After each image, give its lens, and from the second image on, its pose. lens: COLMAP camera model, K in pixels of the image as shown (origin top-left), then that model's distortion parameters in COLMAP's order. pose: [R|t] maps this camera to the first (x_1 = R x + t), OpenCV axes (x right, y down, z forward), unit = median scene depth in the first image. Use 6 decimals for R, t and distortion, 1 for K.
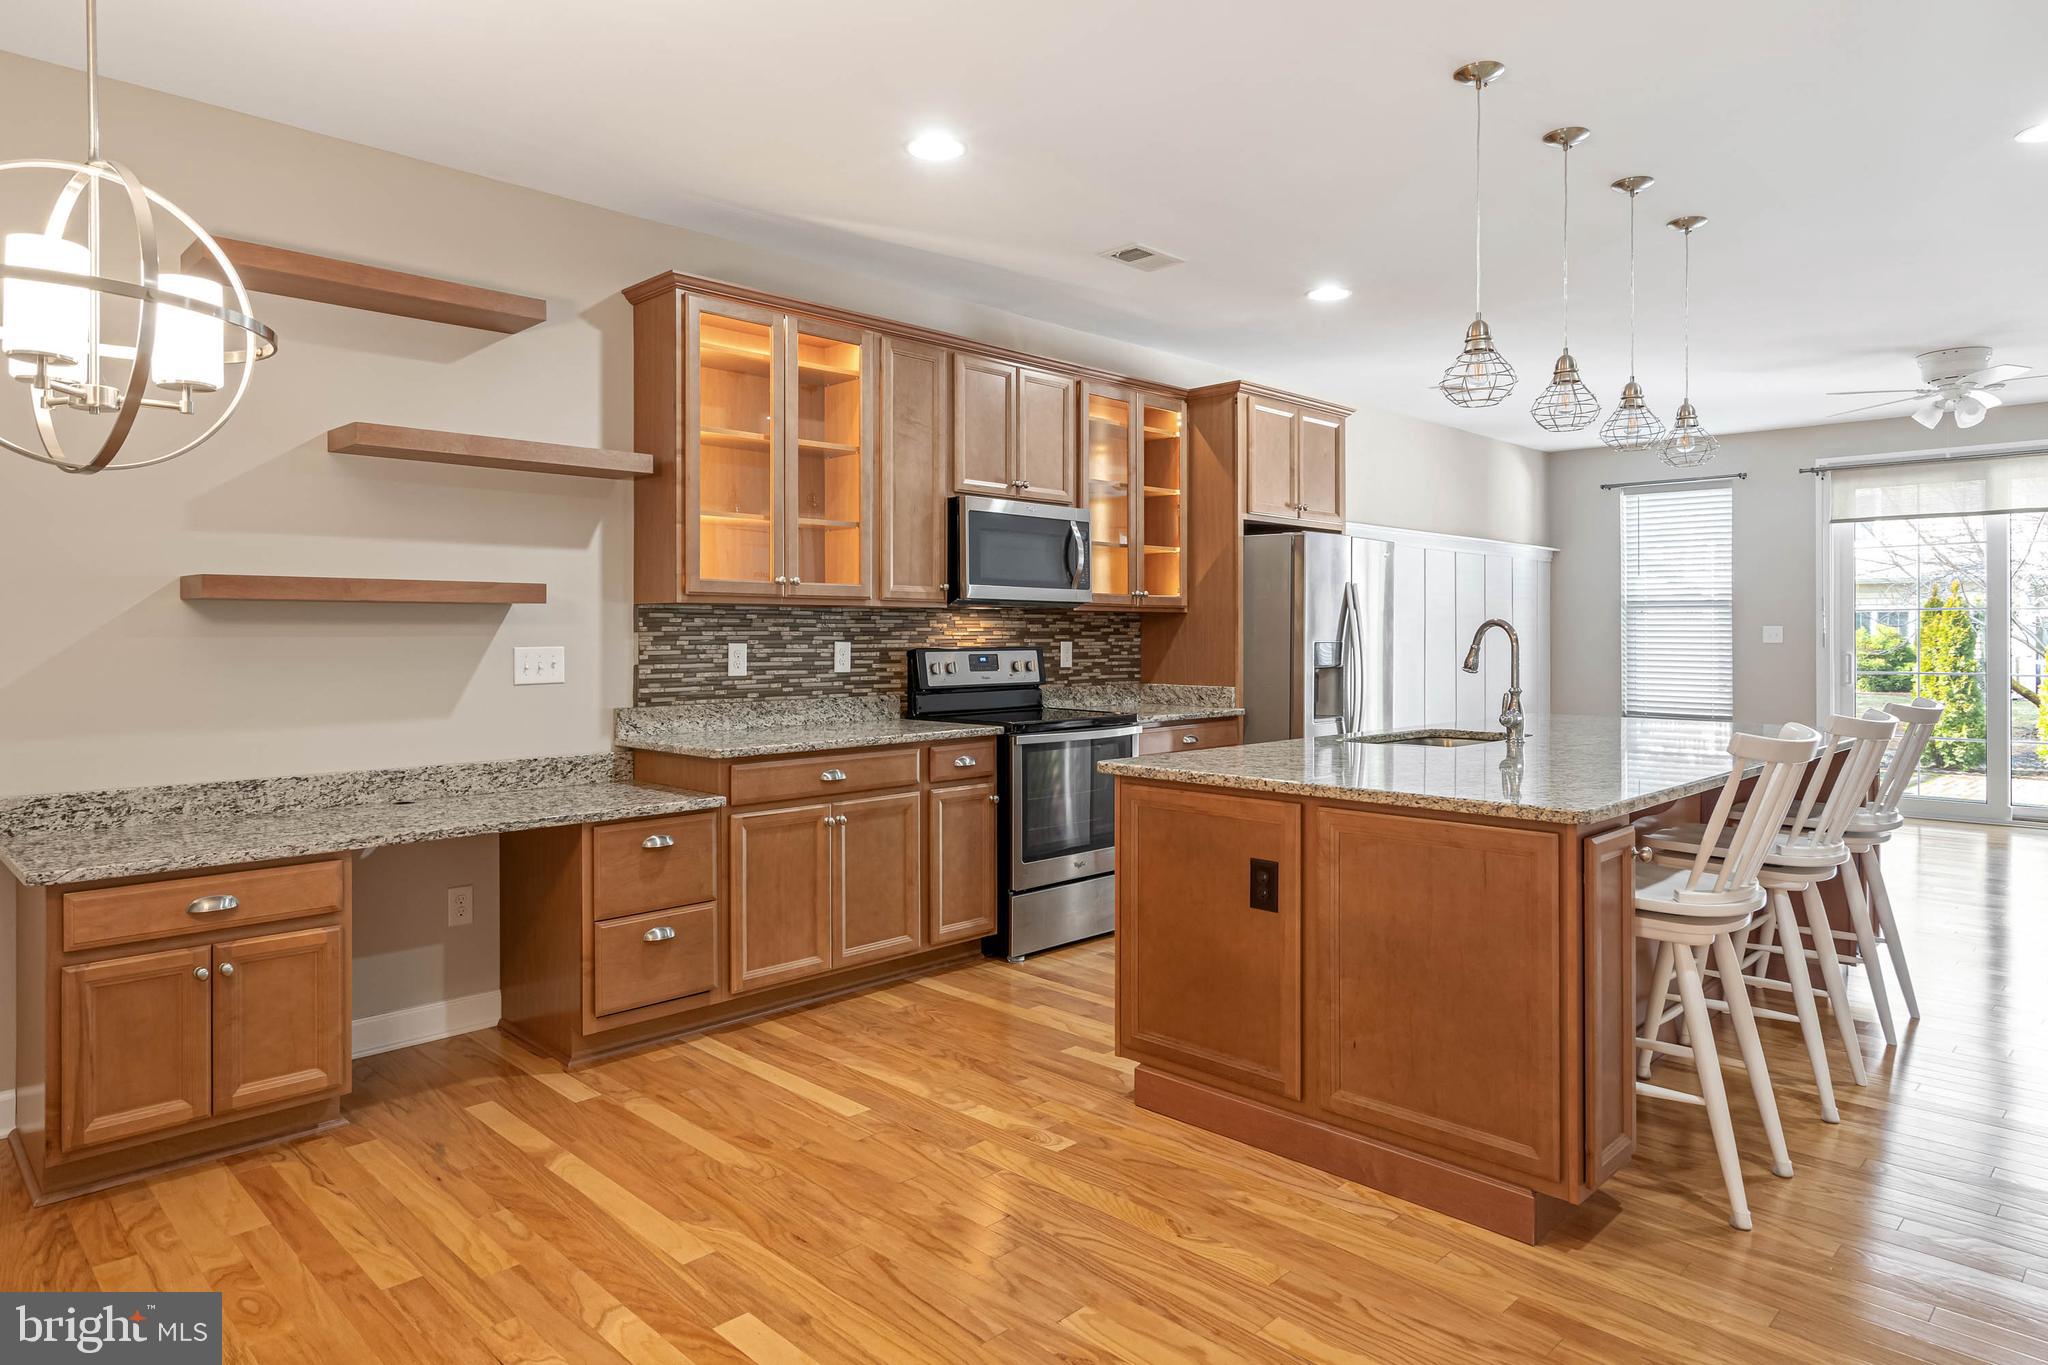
lens RADIAL K [[1206.6, 0, 1024.1], [0, 1206.6, 640.0], [0, 0, 1]] dist [0.000076, -0.000016]
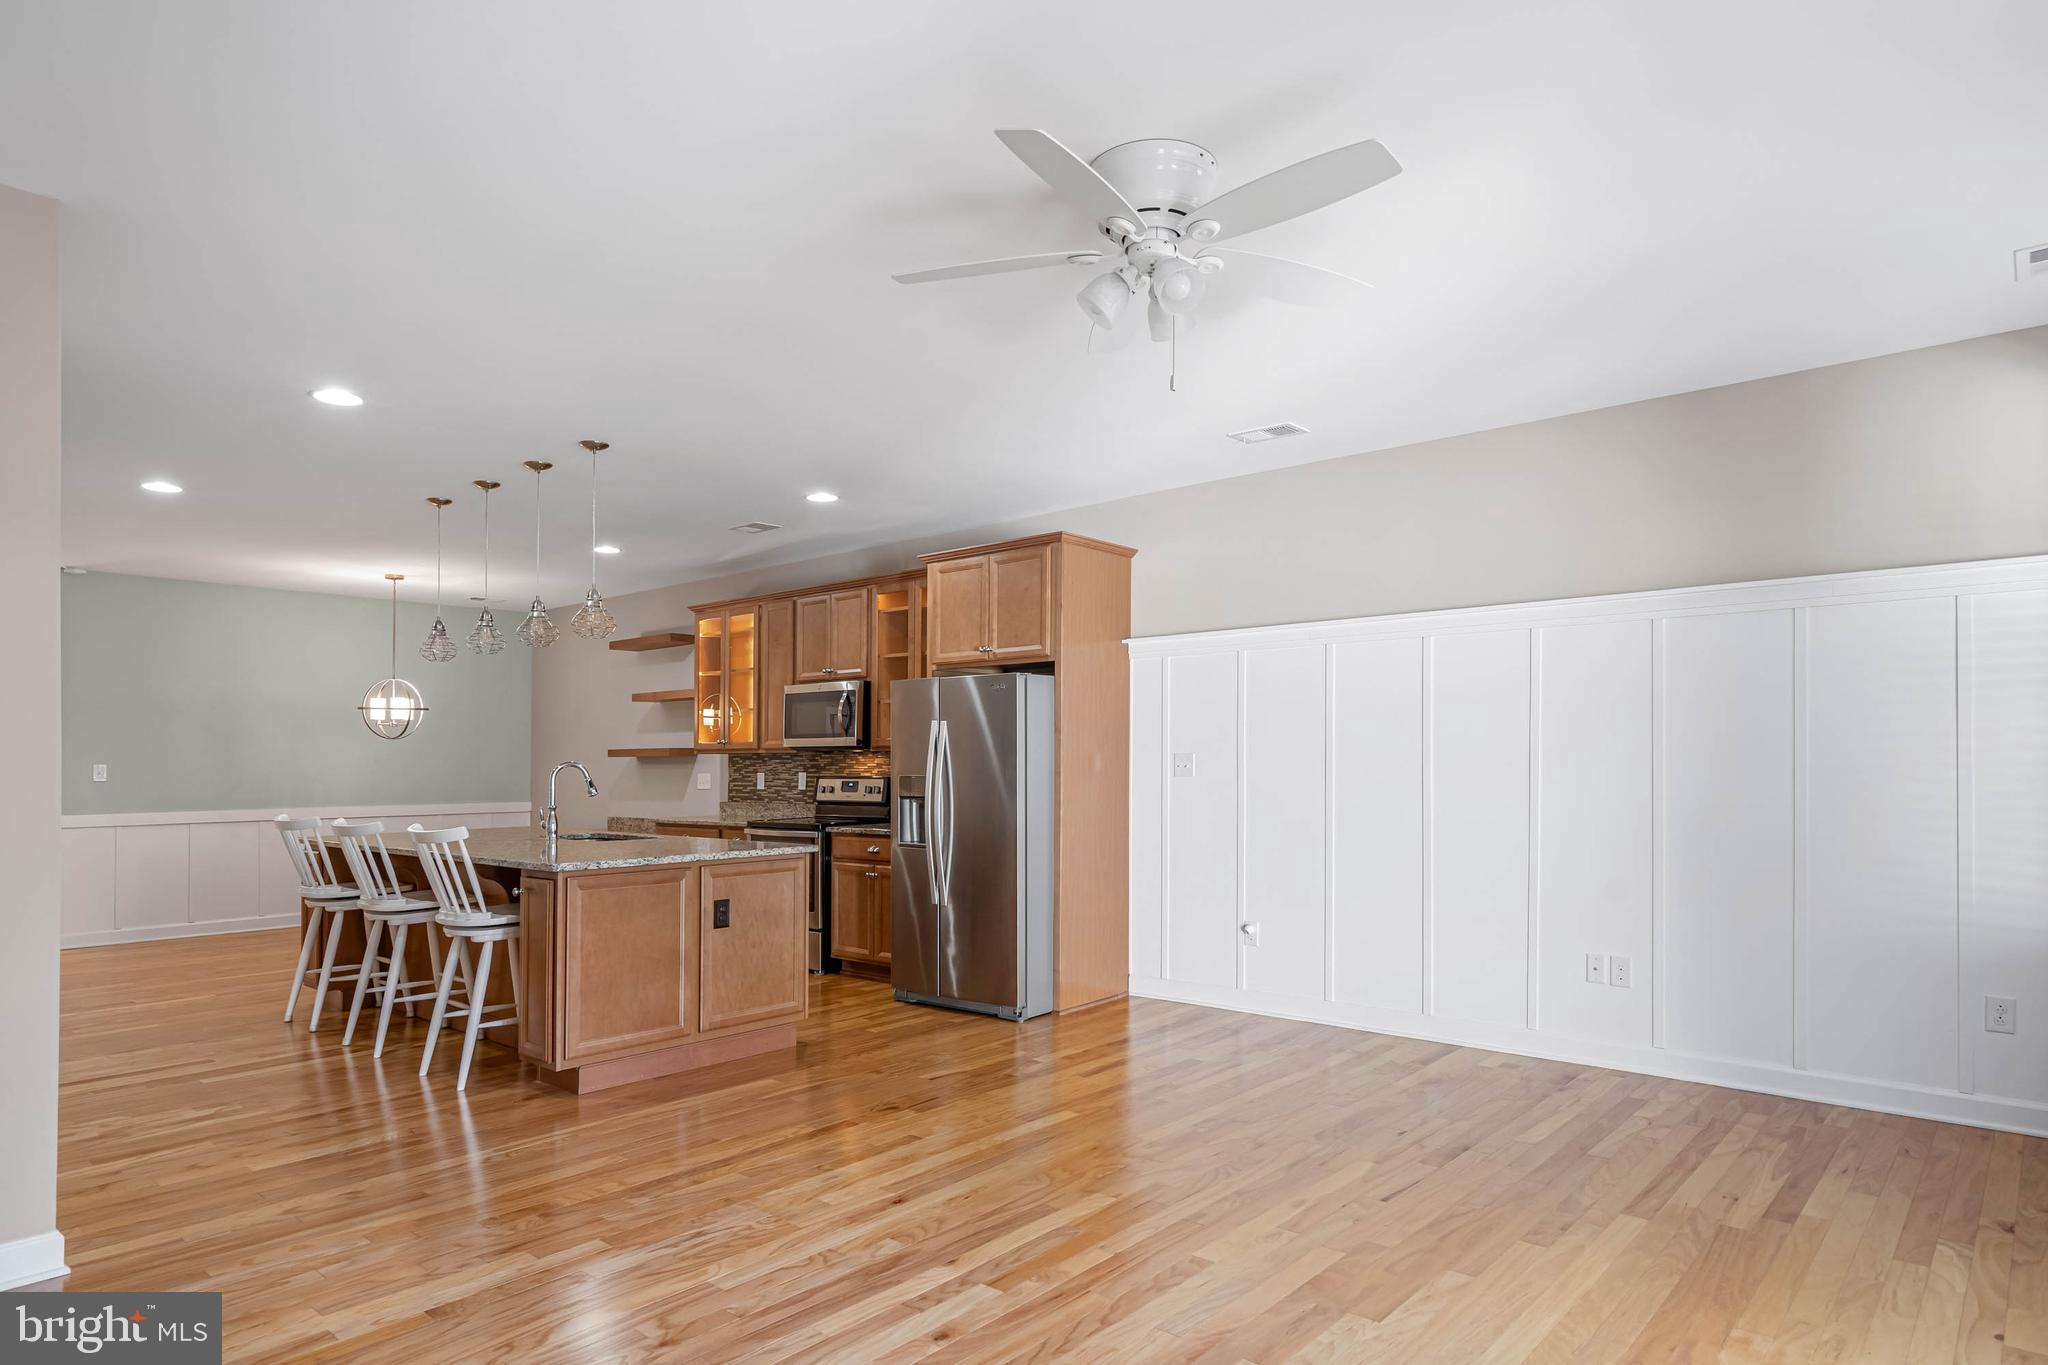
lens RADIAL K [[1180.8, 0, 1025.3], [0, 1180.8, 746.0], [0, 0, 1]] dist [-0.002162, -0.000288]
pose [[0.062004, -0.015605, -0.997954, 1.624966], [-0.000500, 0.999877, -0.015666, -0.010346], [0.998076, 0.001470, 0.061988, 1.249222]]
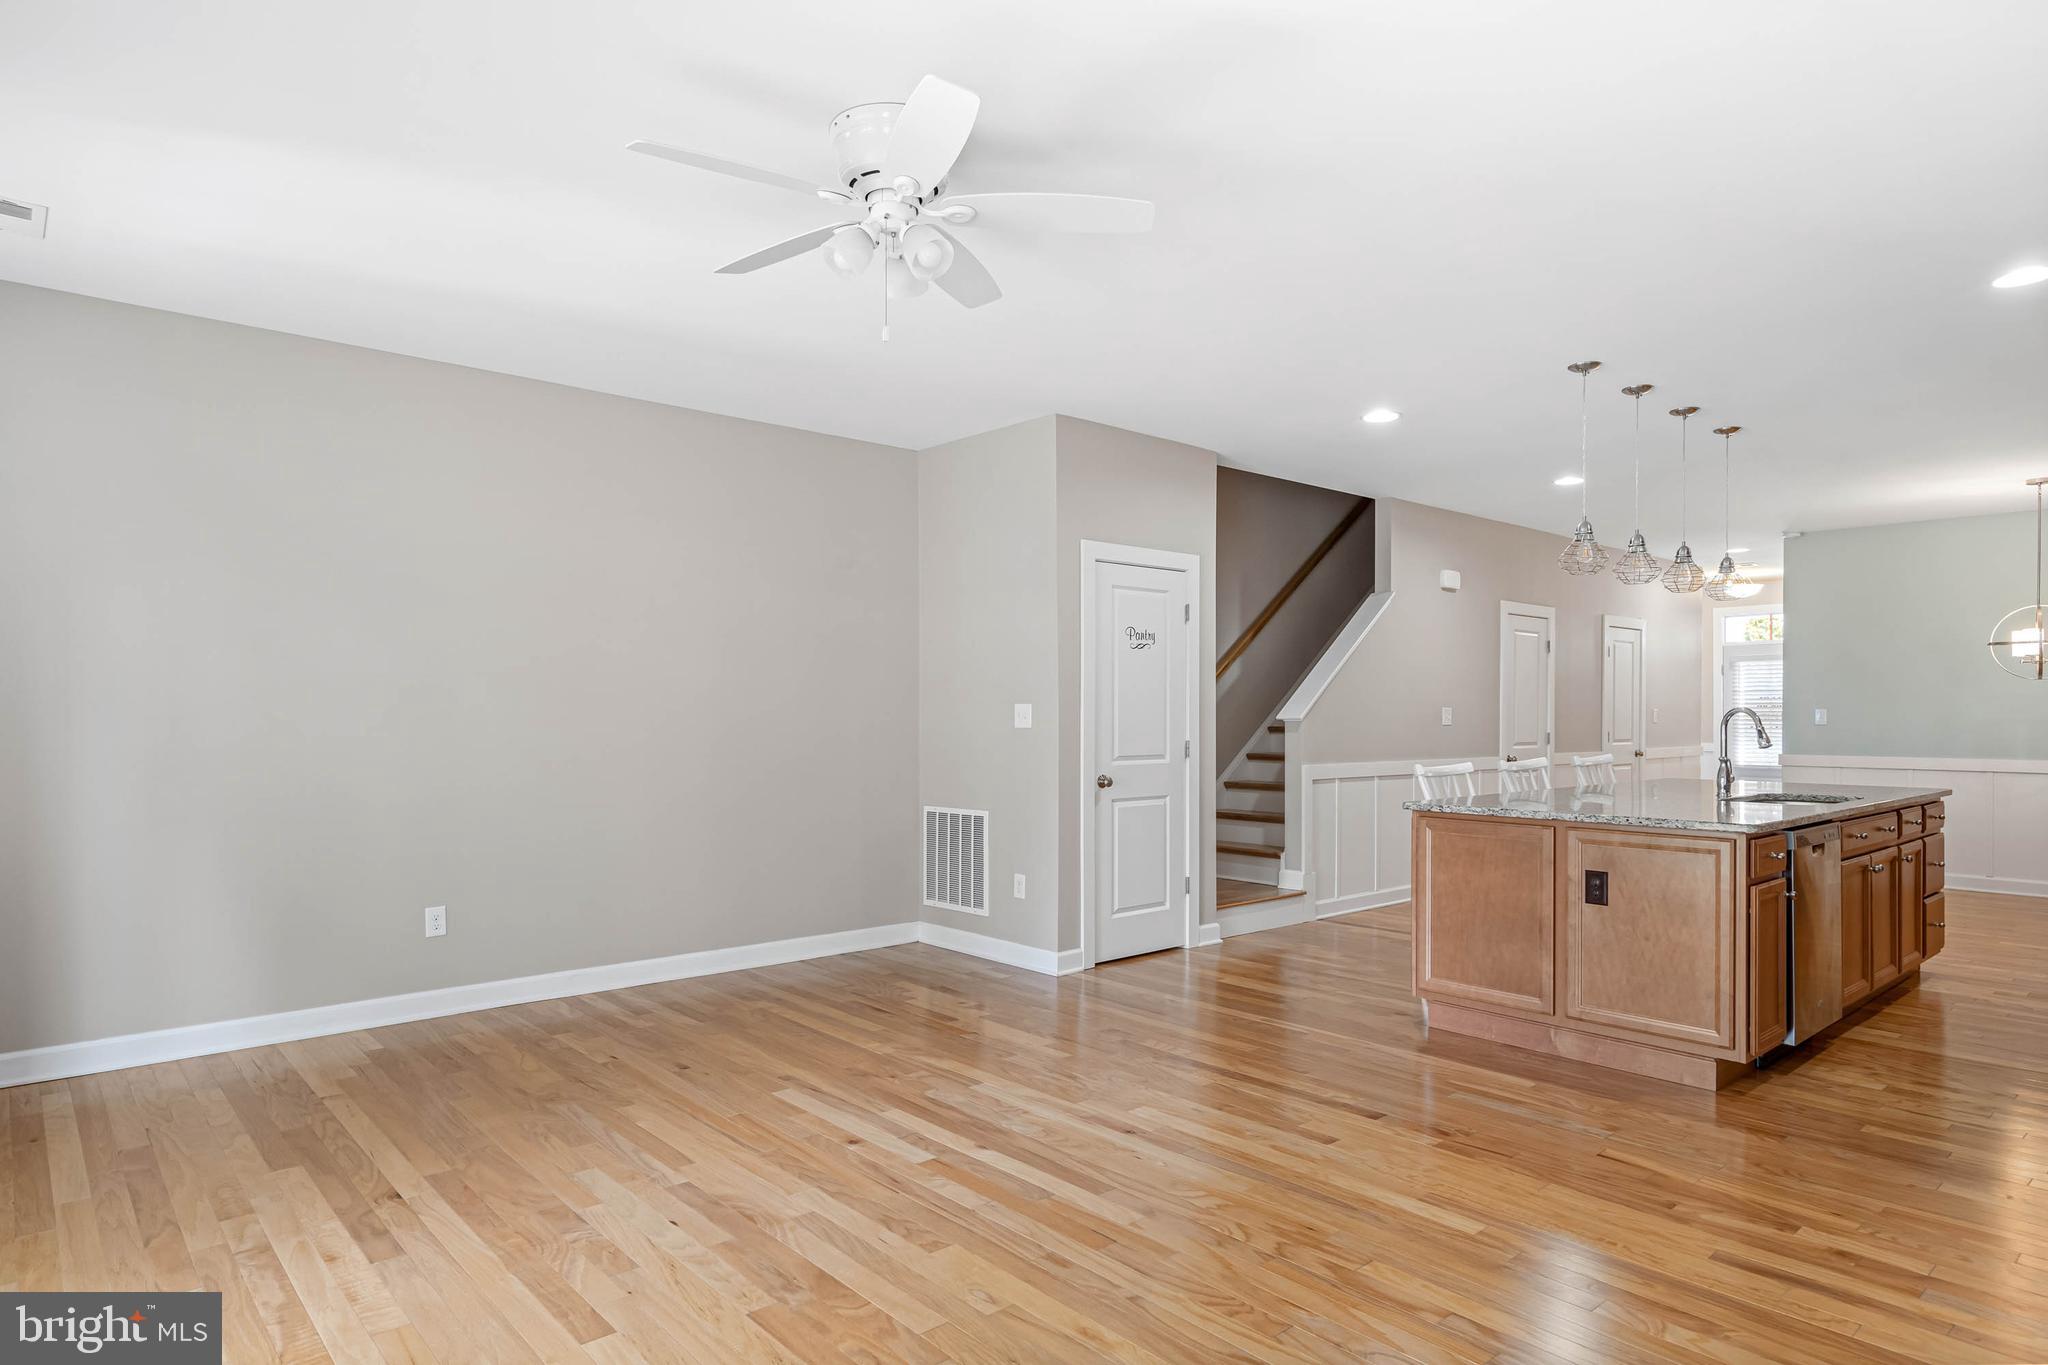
lens RADIAL K [[1166.5, 0, 1024.0], [0, 1166.5, 682.5], [0, 0, 1]] dist [-0.000062, -0.000060]
pose [[-0.997797, -0.002092, 0.066306, 0.460624], [-0.003287, 0.999834, -0.017928, -0.016339], [-0.066257, -0.018106, -0.997638, 2.417417]]
